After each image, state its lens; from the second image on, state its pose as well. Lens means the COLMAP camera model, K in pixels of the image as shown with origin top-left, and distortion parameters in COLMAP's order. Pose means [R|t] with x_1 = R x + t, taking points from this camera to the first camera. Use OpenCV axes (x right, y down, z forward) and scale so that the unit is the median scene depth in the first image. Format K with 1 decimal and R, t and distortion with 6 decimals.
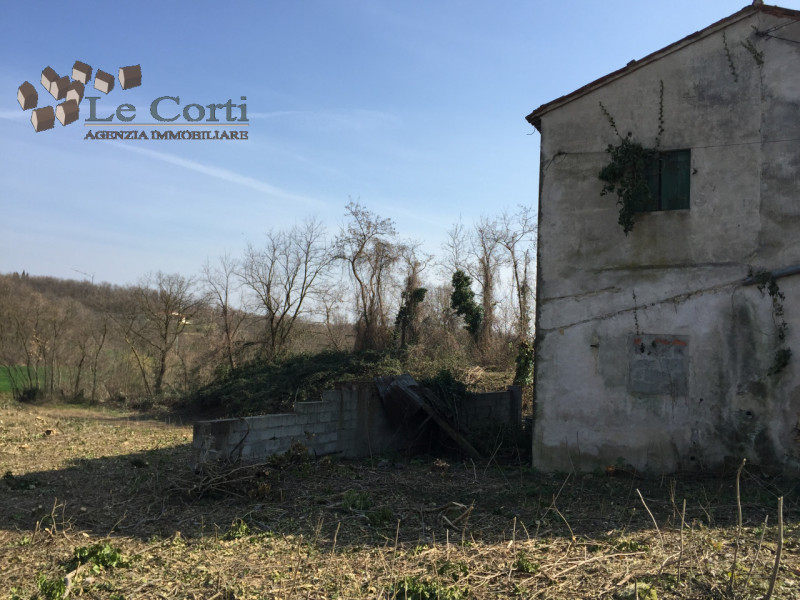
lens RADIAL K [[685.4, 0, 401.7], [0, 685.4, 297.0], [0, 0, 1]] dist [0.094228, -0.136088]
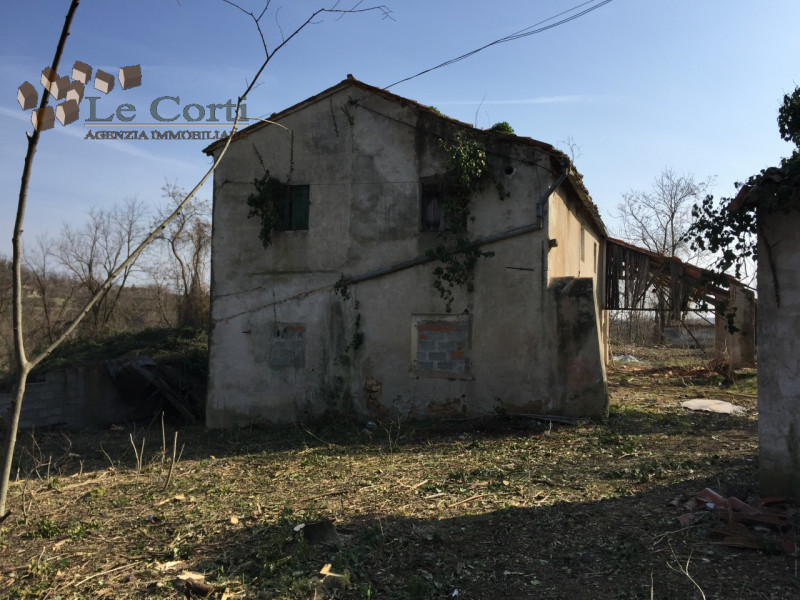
lens RADIAL K [[685.4, 0, 401.7], [0, 685.4, 297.0], [0, 0, 1]] dist [0.094228, -0.136088]
pose [[0.984951, -0.019263, 0.171757, 0.353624], [0.011203, 0.998795, 0.047775, -0.056857], [-0.172471, -0.045132, 0.983980, -0.349546]]
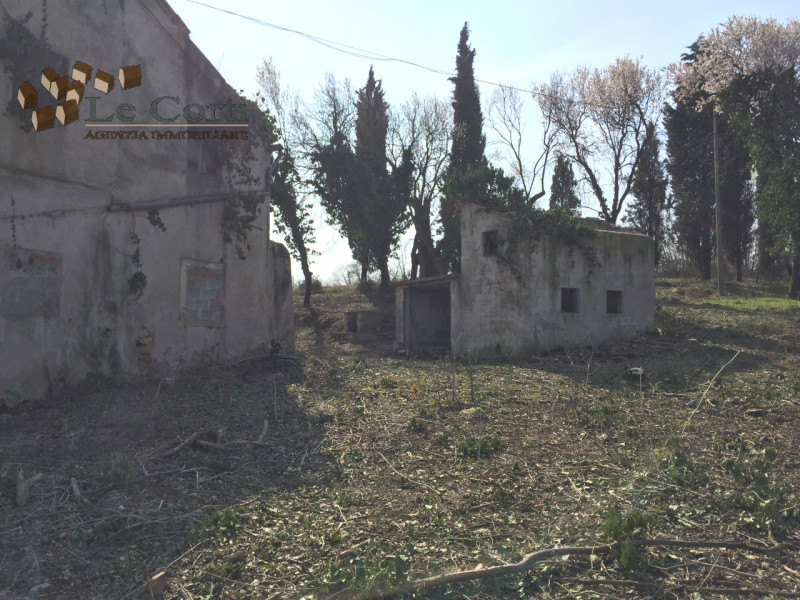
lens RADIAL K [[685.4, 0, 401.7], [0, 685.4, 297.0], [0, 0, 1]] dist [0.094228, -0.136088]
pose [[-0.112838, 0.014789, 0.993503, -0.570522], [-0.096946, 0.994955, -0.025821, 0.090490], [-0.988873, -0.099230, -0.110835, 0.612798]]
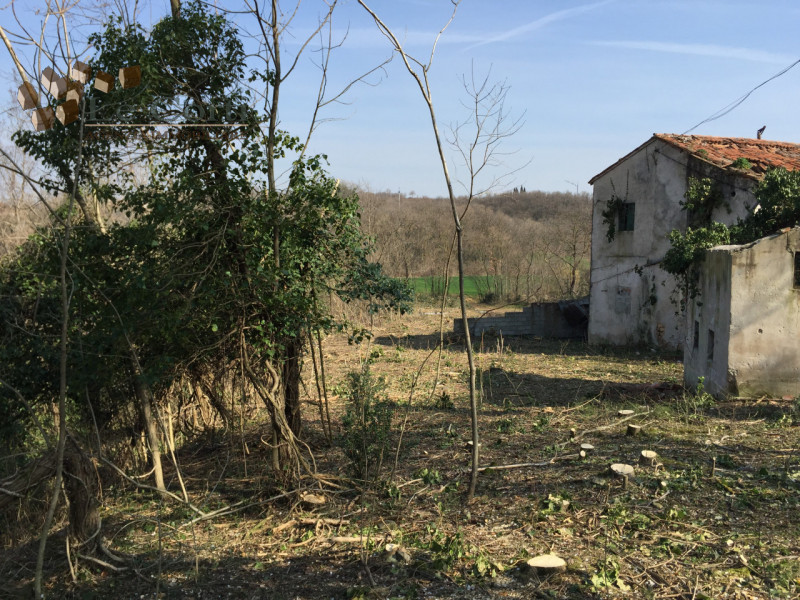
lens RADIAL K [[685.4, 0, 401.7], [0, 685.4, 297.0], [0, 0, 1]] dist [0.094228, -0.136088]
pose [[0.777041, 0.011970, -0.629336, 1.207841], [0.078808, 0.990102, 0.116135, -0.227623], [0.624497, -0.139839, 0.768407, -1.169888]]
